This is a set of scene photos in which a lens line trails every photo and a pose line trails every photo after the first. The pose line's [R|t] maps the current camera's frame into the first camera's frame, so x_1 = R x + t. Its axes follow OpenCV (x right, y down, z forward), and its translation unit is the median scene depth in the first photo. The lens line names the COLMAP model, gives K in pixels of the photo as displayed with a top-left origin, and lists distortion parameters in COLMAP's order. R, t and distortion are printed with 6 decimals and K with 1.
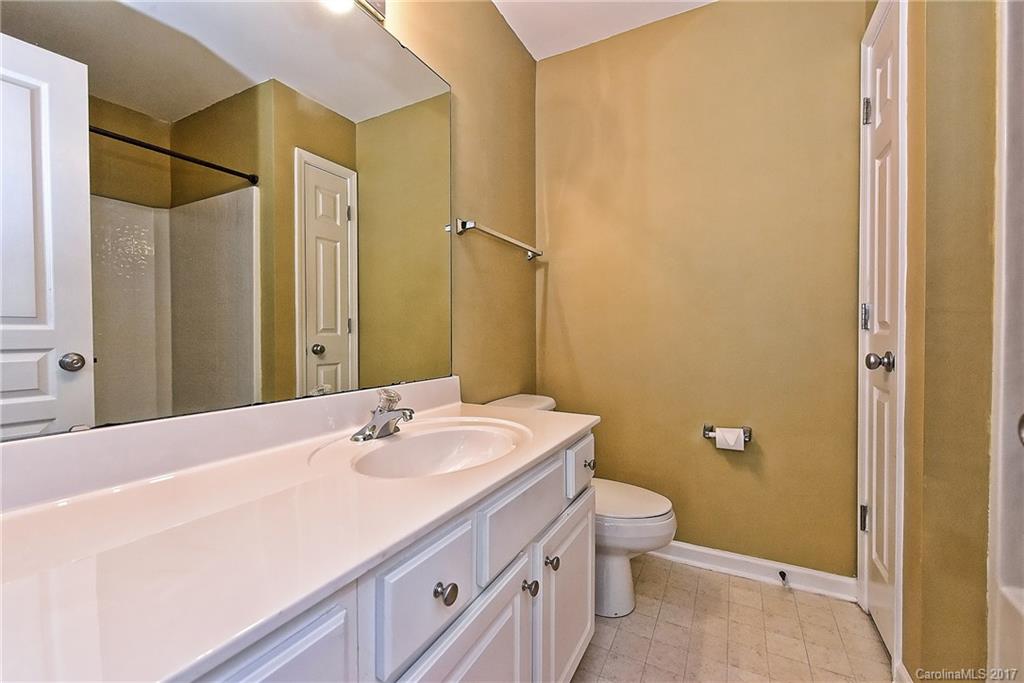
lens RADIAL K [[421.6, 0, 517.2], [0, 421.6, 342.2], [0, 0, 1]] dist [0.000442, -0.000039]
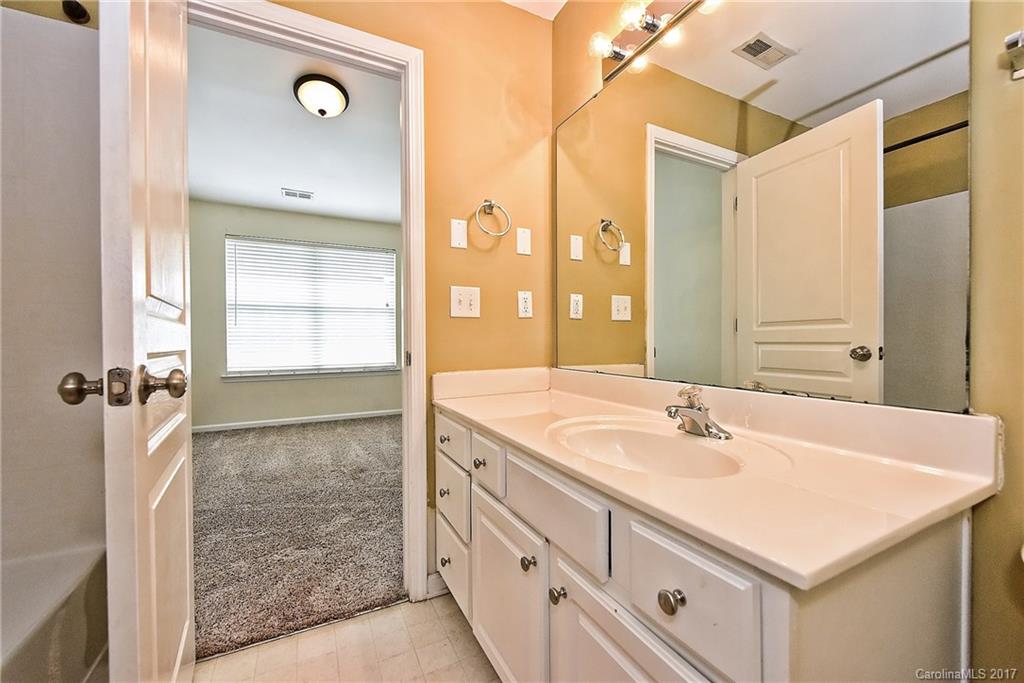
lens RADIAL K [[403.6, 0, 513.1], [0, 403.6, 340.9], [0, 0, 1]] dist [0.001520, -0.000373]
pose [[-0.579247, 0.008048, -0.815112, 0.487065], [-0.008455, 0.999838, 0.015880, 0.000727], [0.815108, 0.016090, -0.579085, 0.856202]]
